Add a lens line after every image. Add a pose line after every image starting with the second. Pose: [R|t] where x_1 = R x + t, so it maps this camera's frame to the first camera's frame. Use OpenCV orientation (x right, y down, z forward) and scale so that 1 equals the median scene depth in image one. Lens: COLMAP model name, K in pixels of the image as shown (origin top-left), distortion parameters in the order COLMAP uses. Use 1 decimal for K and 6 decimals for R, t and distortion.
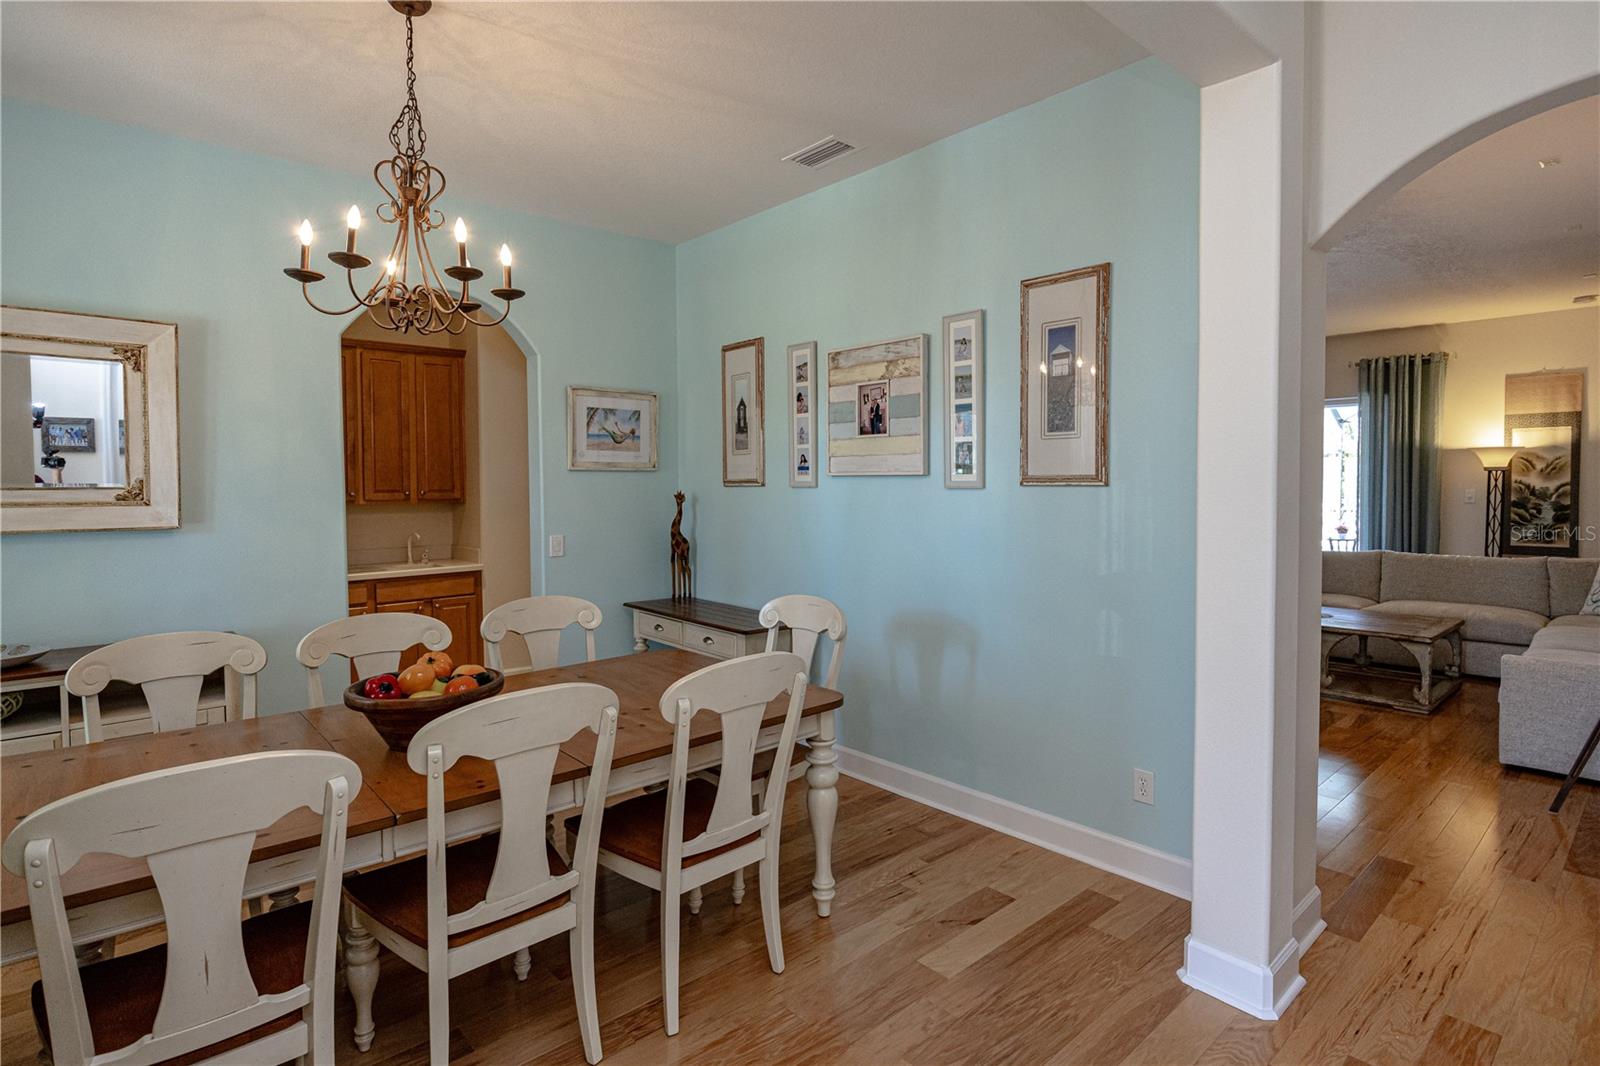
lens RADIAL K [[814.1, 0, 802.9], [0, 814.1, 505.6], [0, 0, 1]] dist [-0.015811, 0.000258]
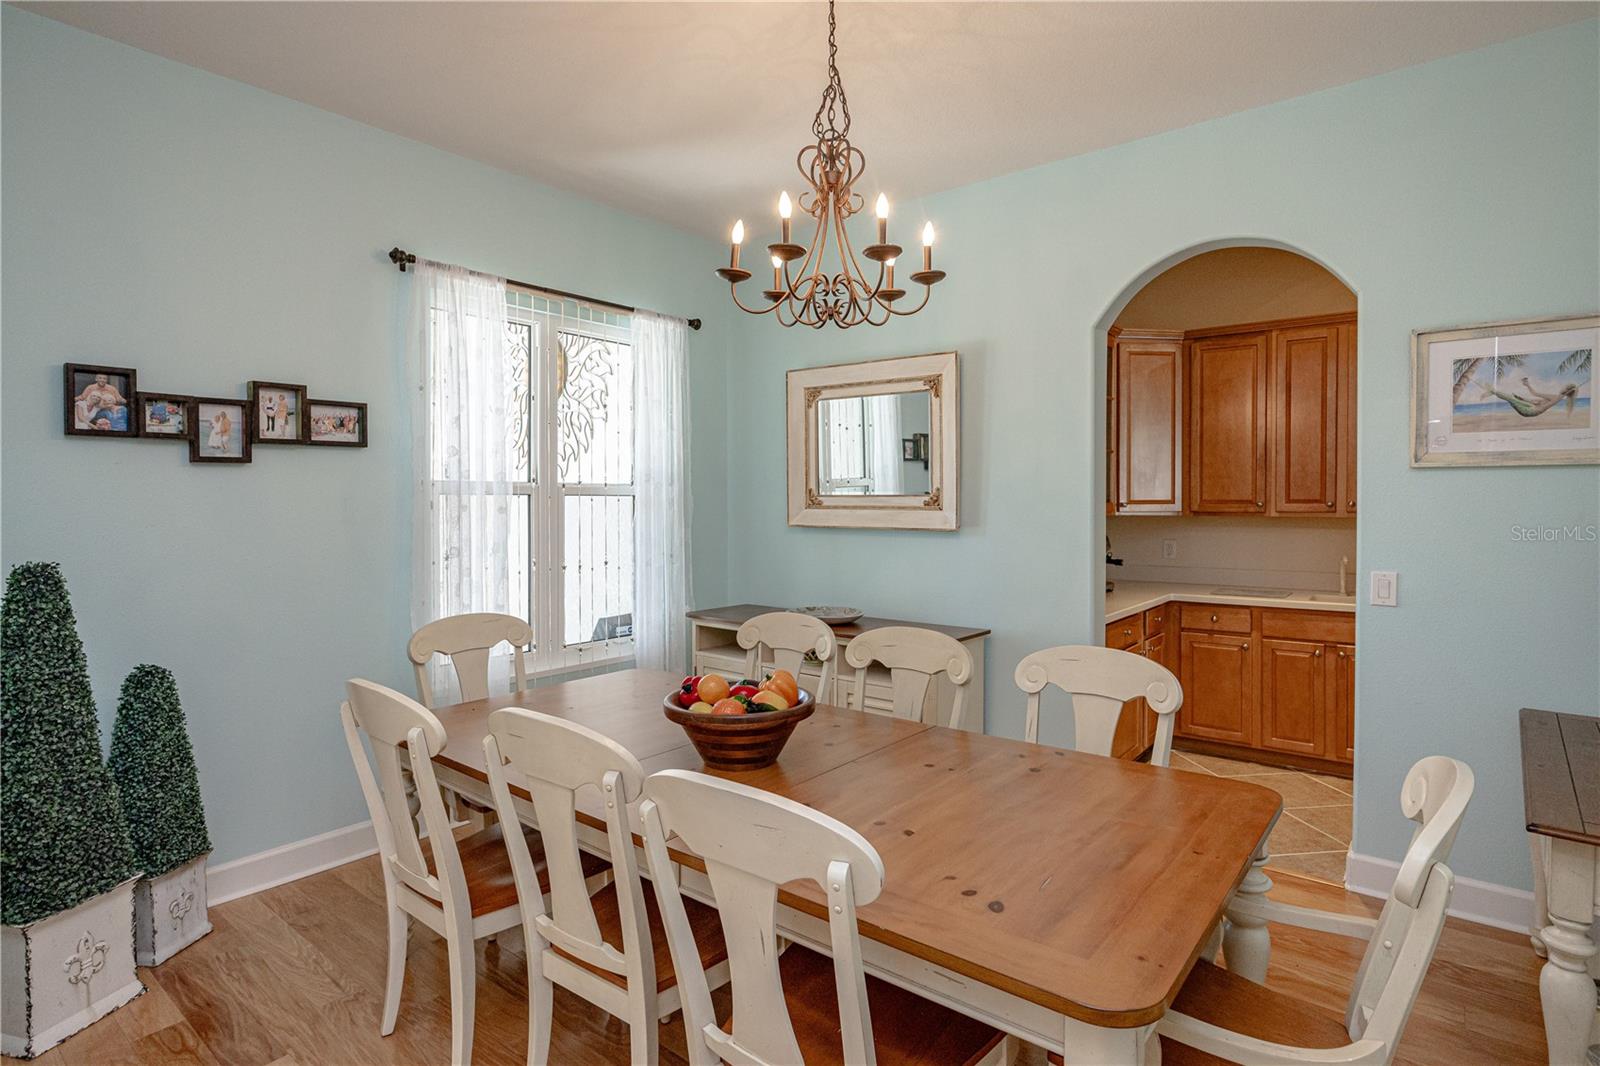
lens RADIAL K [[814.1, 0, 802.9], [0, 814.1, 505.6], [0, 0, 1]] dist [-0.015811, 0.000258]
pose [[0.164397, 0.011890, -0.986323, 0.235049], [-0.024962, 0.999657, 0.007891, -0.008213], [0.986078, 0.023324, 0.164637, 0.438189]]
